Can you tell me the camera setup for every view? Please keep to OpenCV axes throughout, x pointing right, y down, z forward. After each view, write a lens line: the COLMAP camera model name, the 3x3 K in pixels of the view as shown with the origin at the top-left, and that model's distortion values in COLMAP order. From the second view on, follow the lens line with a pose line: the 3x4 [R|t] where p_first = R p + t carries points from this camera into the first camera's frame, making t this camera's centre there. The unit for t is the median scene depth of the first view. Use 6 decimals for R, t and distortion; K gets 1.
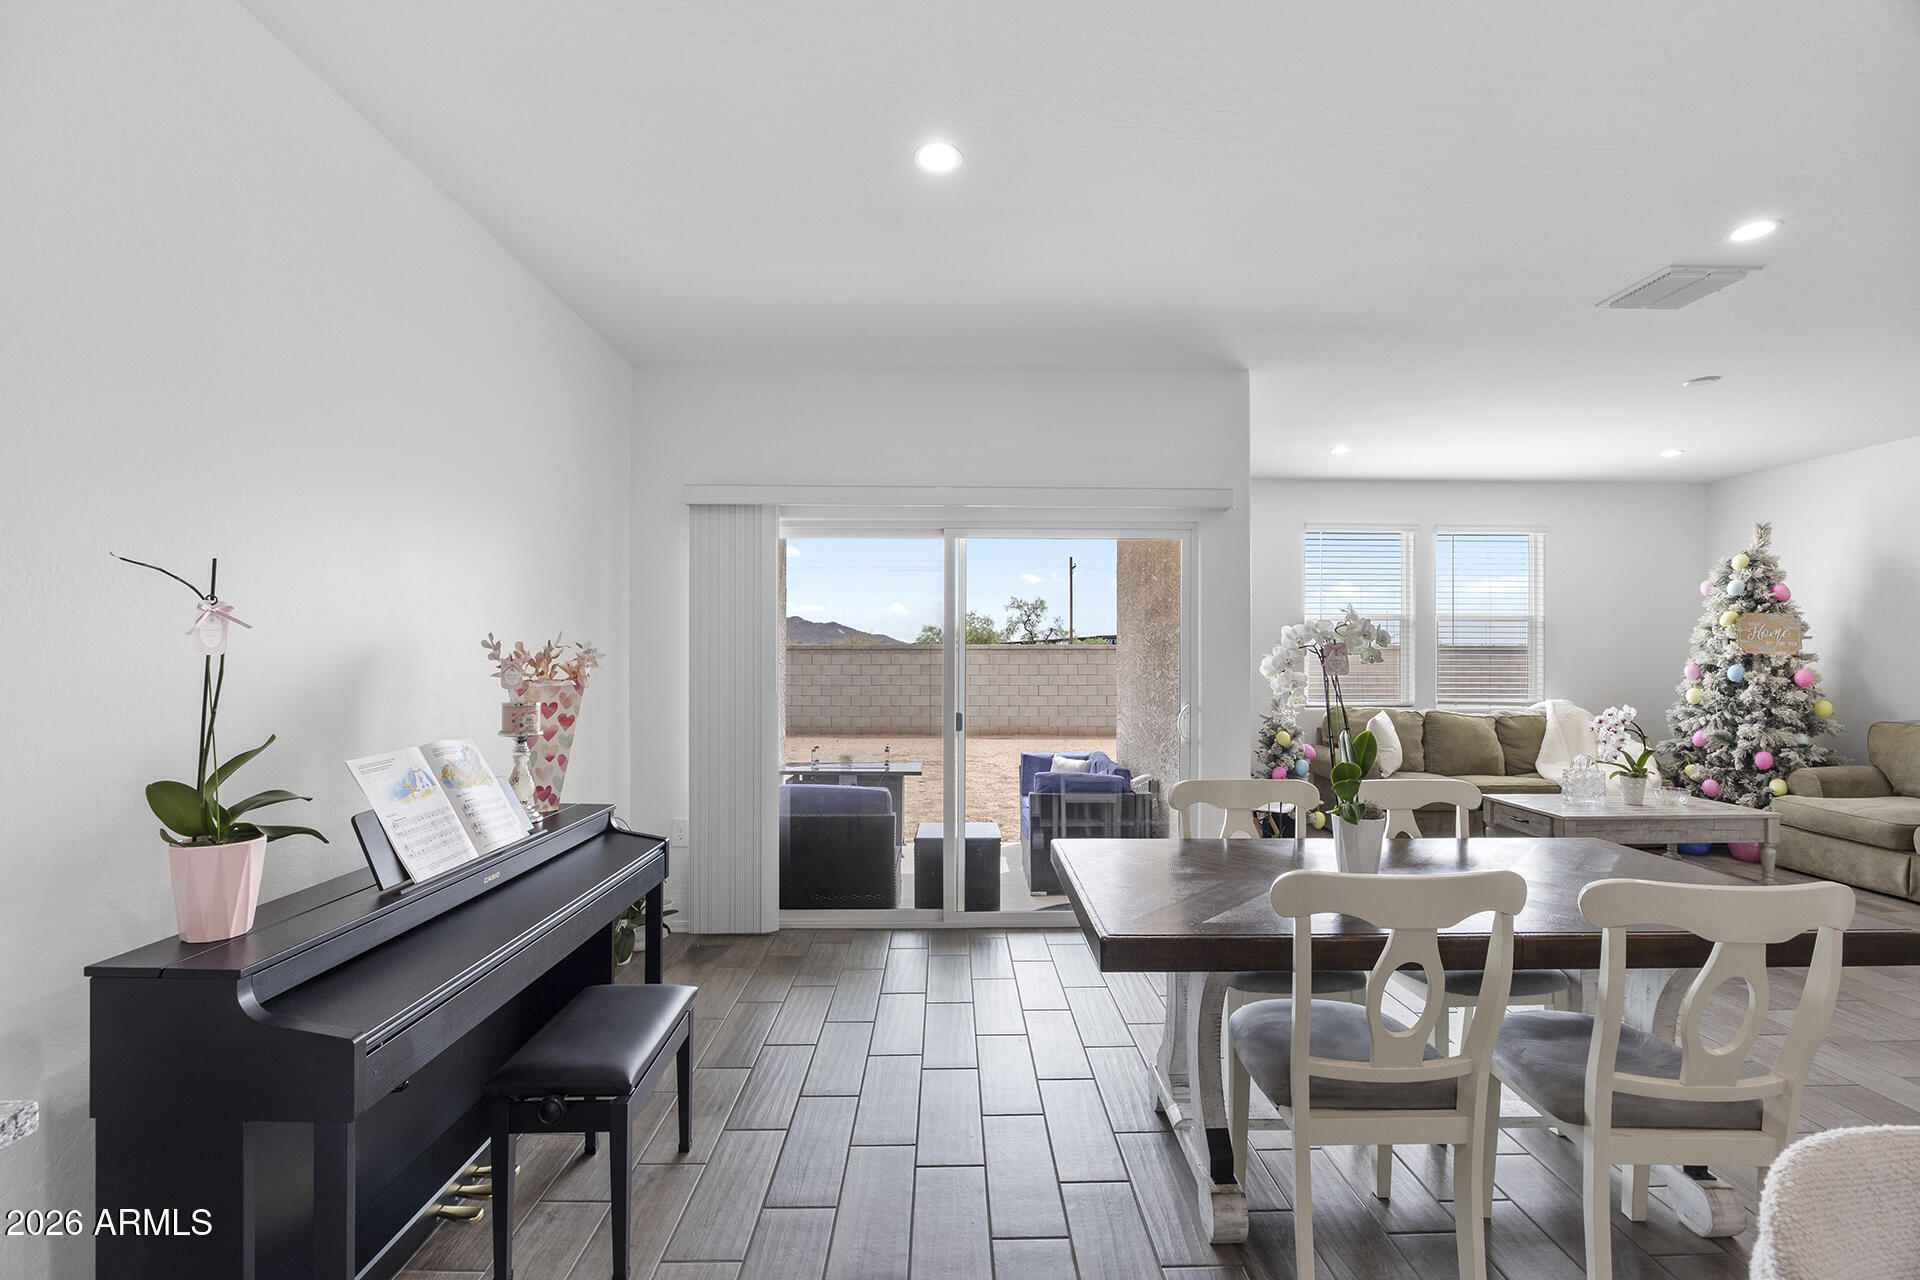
lens RADIAL K [[799.8, 0, 961.2], [0, 799.8, 654.9], [0, 0, 1]] dist [-0.001972, -0.002601]
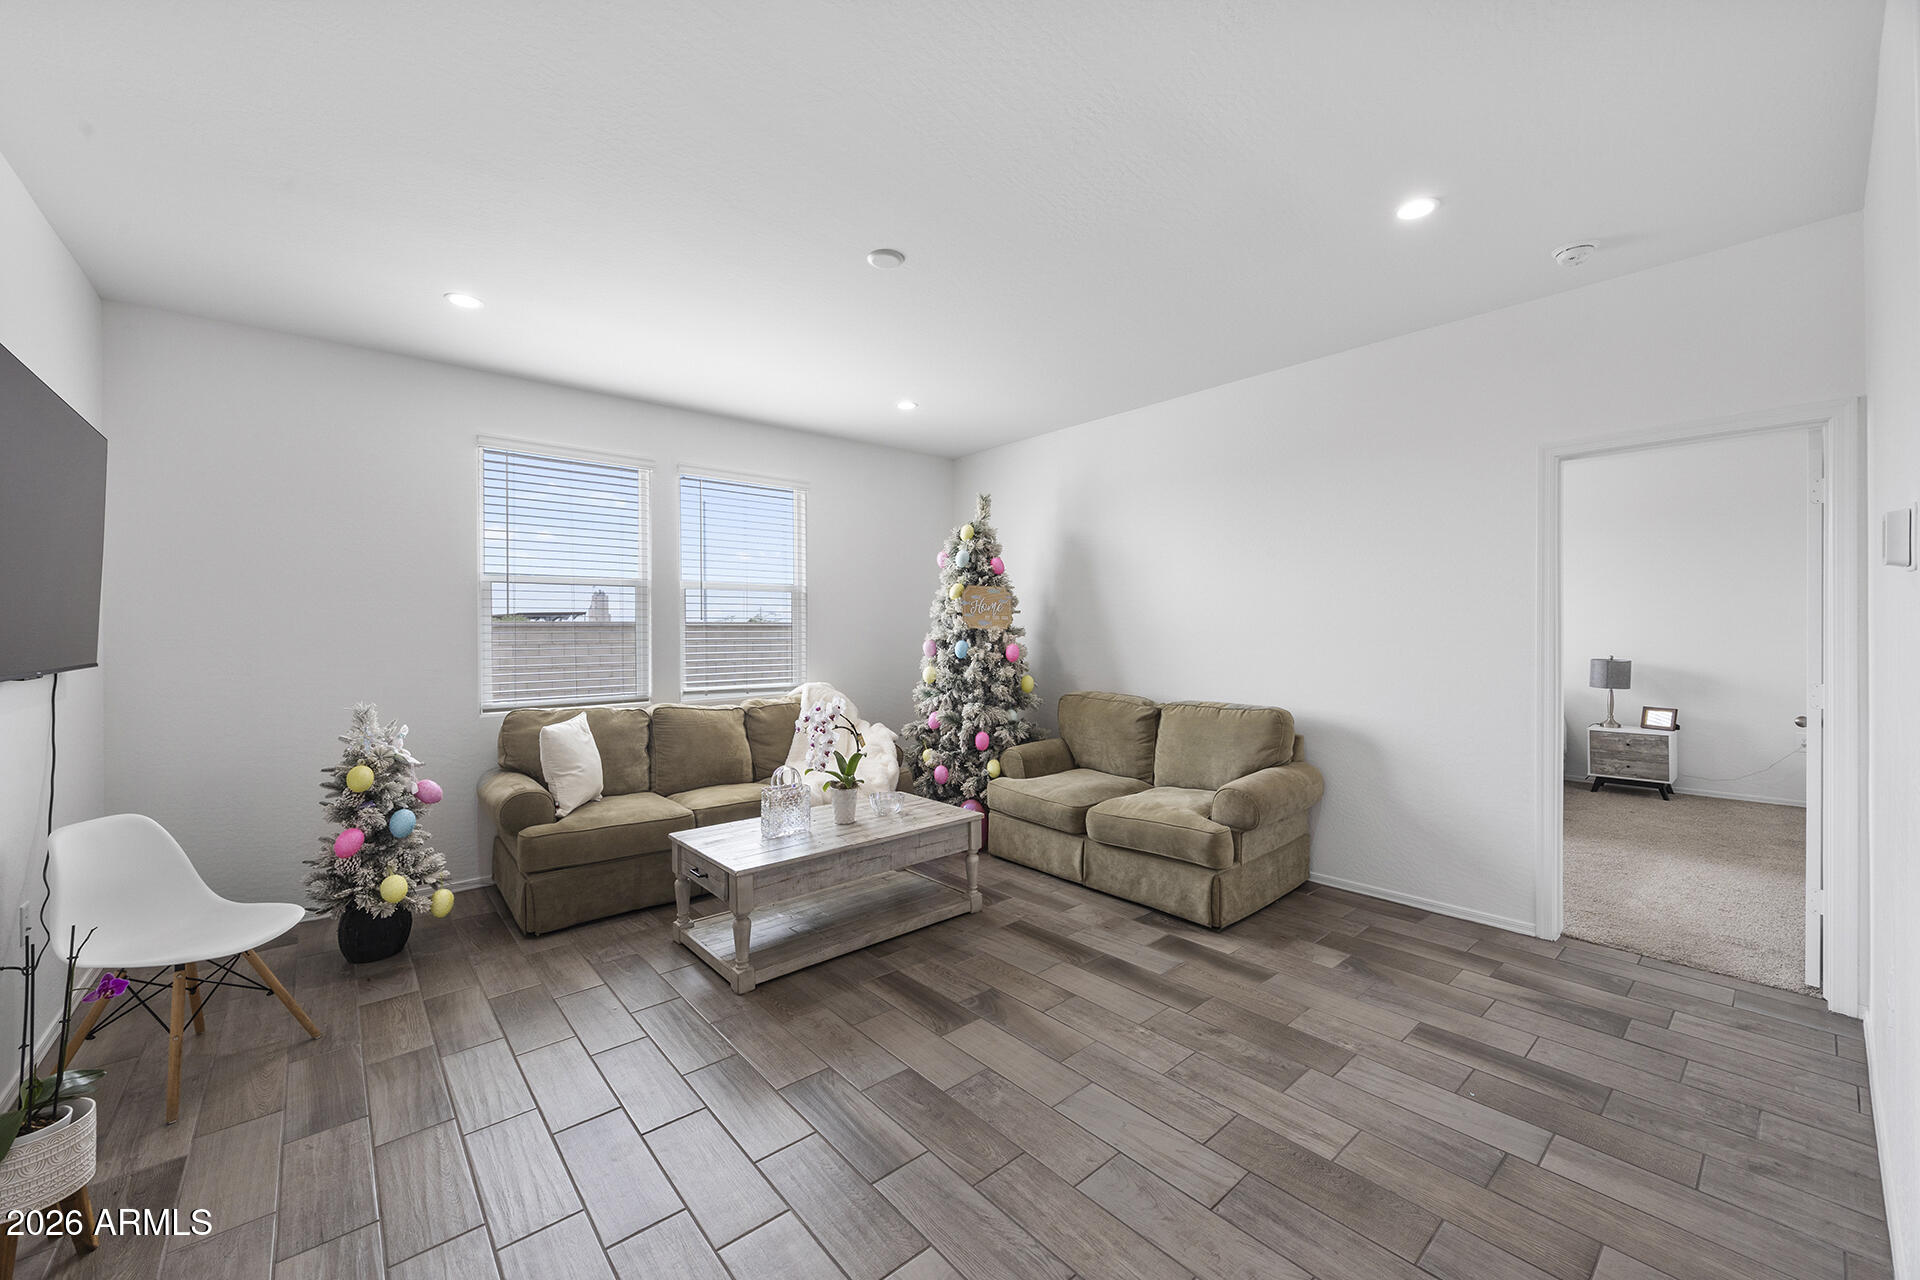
lens RADIAL K [[754.3, 0, 954.6], [0, 754.3, 636.0], [0, 0, 1]] dist [-0.000153, 0.000003]
pose [[0.774004, -0.010881, 0.633088, 0.401653], [0.007656, 0.999940, 0.007826, 0.000327], [-0.633135, -0.001210, 0.774040, 0.315248]]
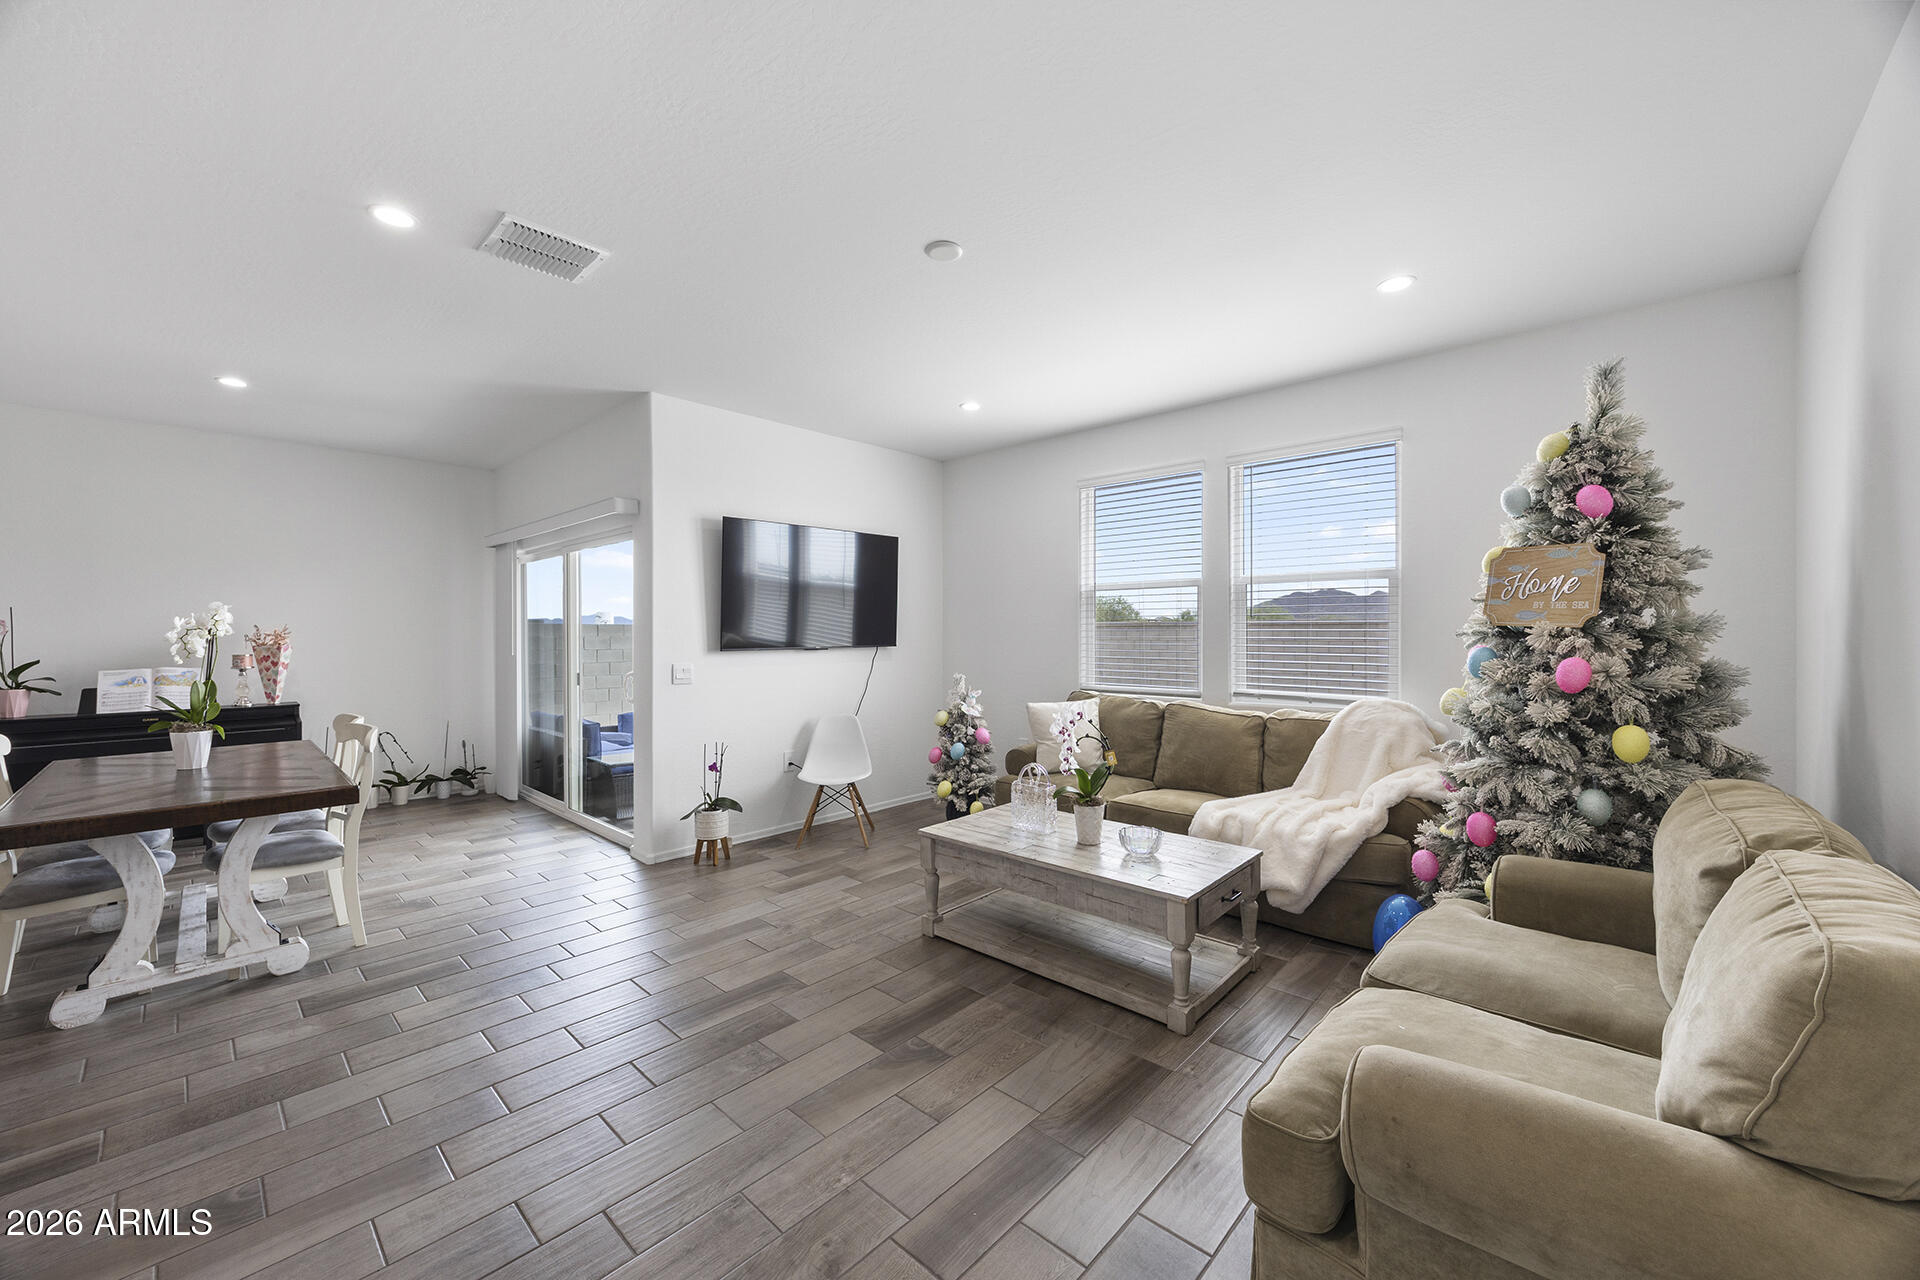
lens RADIAL K [[725.5, 0, 967.6], [0, 725.5, 632.4], [0, 0, 1]] dist [0.001118, 0.000163]
pose [[0.719153, -0.002677, -0.694846, 1.059273], [0.004350, 0.999990, 0.000649, 0.001011], [0.694838, -0.003489, 0.719158, 0.406773]]
